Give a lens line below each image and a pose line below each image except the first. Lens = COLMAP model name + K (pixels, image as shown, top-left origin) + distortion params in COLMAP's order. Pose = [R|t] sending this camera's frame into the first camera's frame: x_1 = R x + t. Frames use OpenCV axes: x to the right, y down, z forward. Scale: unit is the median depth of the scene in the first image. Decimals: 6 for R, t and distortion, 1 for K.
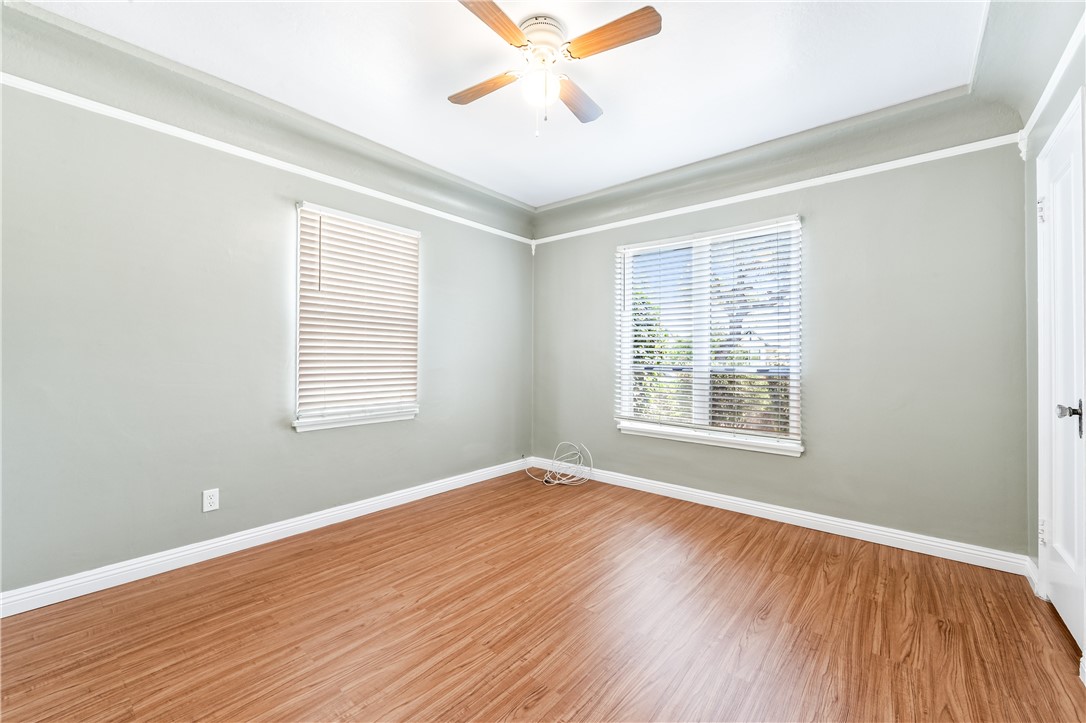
lens RADIAL K [[431.6, 0, 540.2], [0, 431.6, 363.0], [0, 0, 1]] dist [-0.001358, -0.000103]
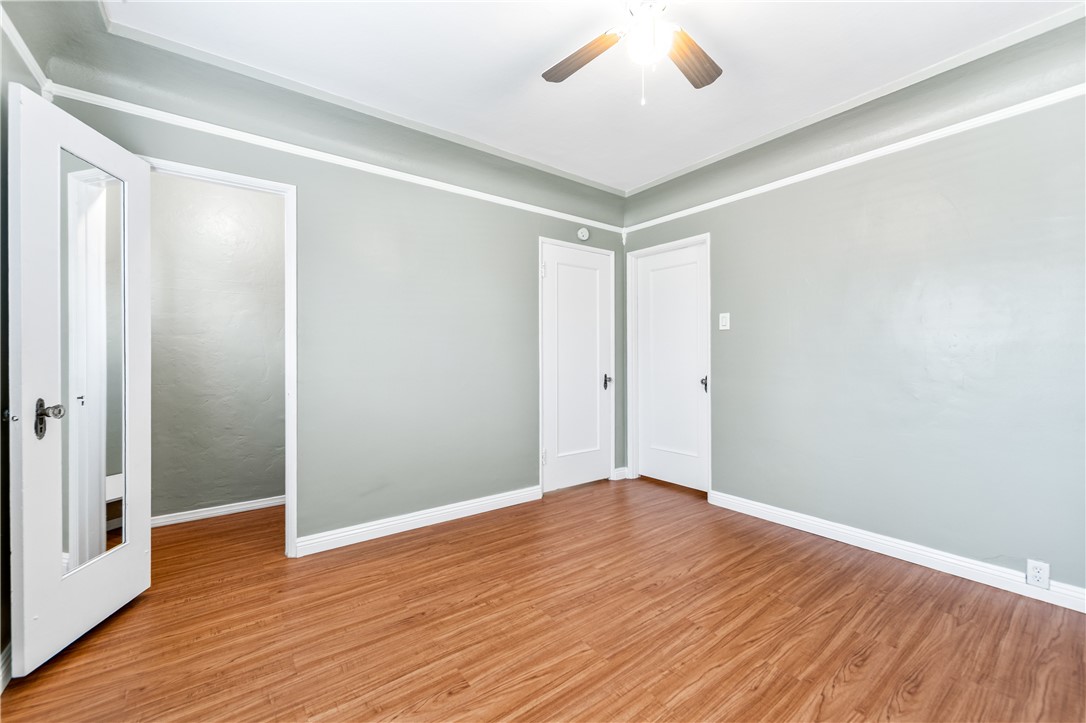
lens RADIAL K [[431.6, 0, 542.4], [0, 431.6, 355.7], [0, 0, 1]] dist [-0.001358, -0.000103]
pose [[-0.975406, -0.002694, 0.220397, 0.018258], [-0.001495, 0.999983, 0.005609, -0.023245], [-0.220409, 0.005142, -0.975394, 2.011466]]
